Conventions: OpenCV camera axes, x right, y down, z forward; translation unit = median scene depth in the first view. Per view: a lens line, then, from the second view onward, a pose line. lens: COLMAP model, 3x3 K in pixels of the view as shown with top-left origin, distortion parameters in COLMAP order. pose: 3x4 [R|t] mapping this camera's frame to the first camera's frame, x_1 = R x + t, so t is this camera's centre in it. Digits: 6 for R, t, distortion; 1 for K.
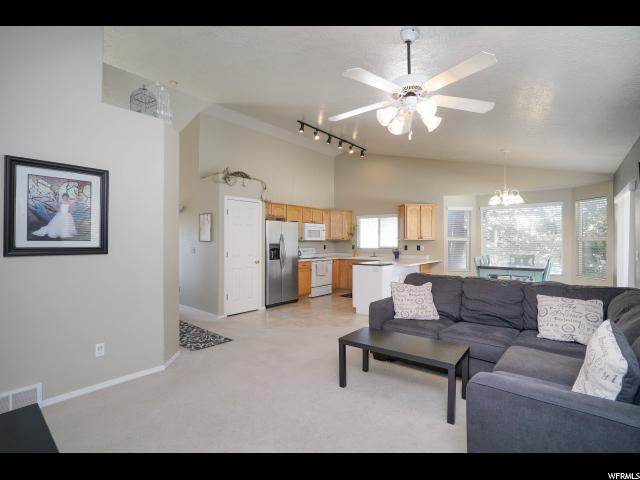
lens RADIAL K [[308.6, 0, 320.6], [0, 308.6, 240.8], [0, 0, 1]] dist [-0.036992, 0.005893]
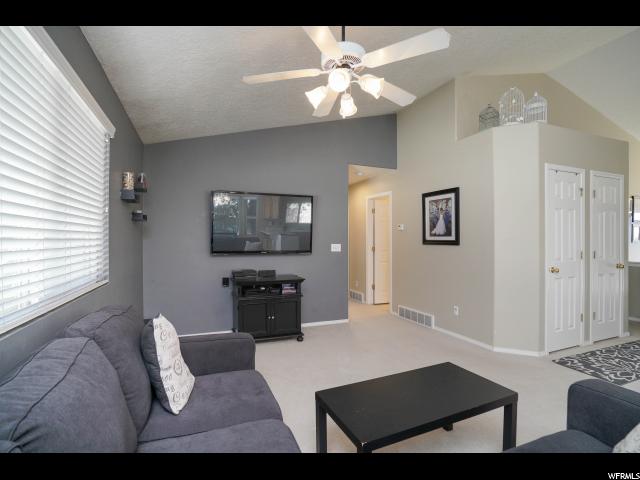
lens RADIAL K [[308.7, 0, 319.0], [0, 308.7, 239.9], [0, 0, 1]] dist [-0.047242, 0.000159]
pose [[-0.472123, -0.000404, -0.881533, 0.874788], [-0.001422, 0.999999, 0.000303, 0.018277], [0.881531, 0.001397, -0.472123, 1.097686]]
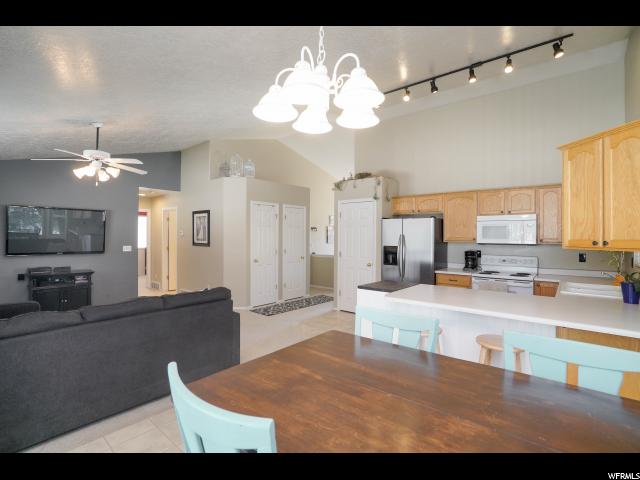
lens RADIAL K [[308.6, 0, 318.0], [0, 308.6, 233.6], [0, 0, 1]] dist [-0.036992, 0.005893]
pose [[-0.016440, -0.009543, -0.999819, 1.590200], [-0.005652, 0.999939, -0.009451, -0.036104], [0.999849, 0.005495, -0.016493, 1.853745]]
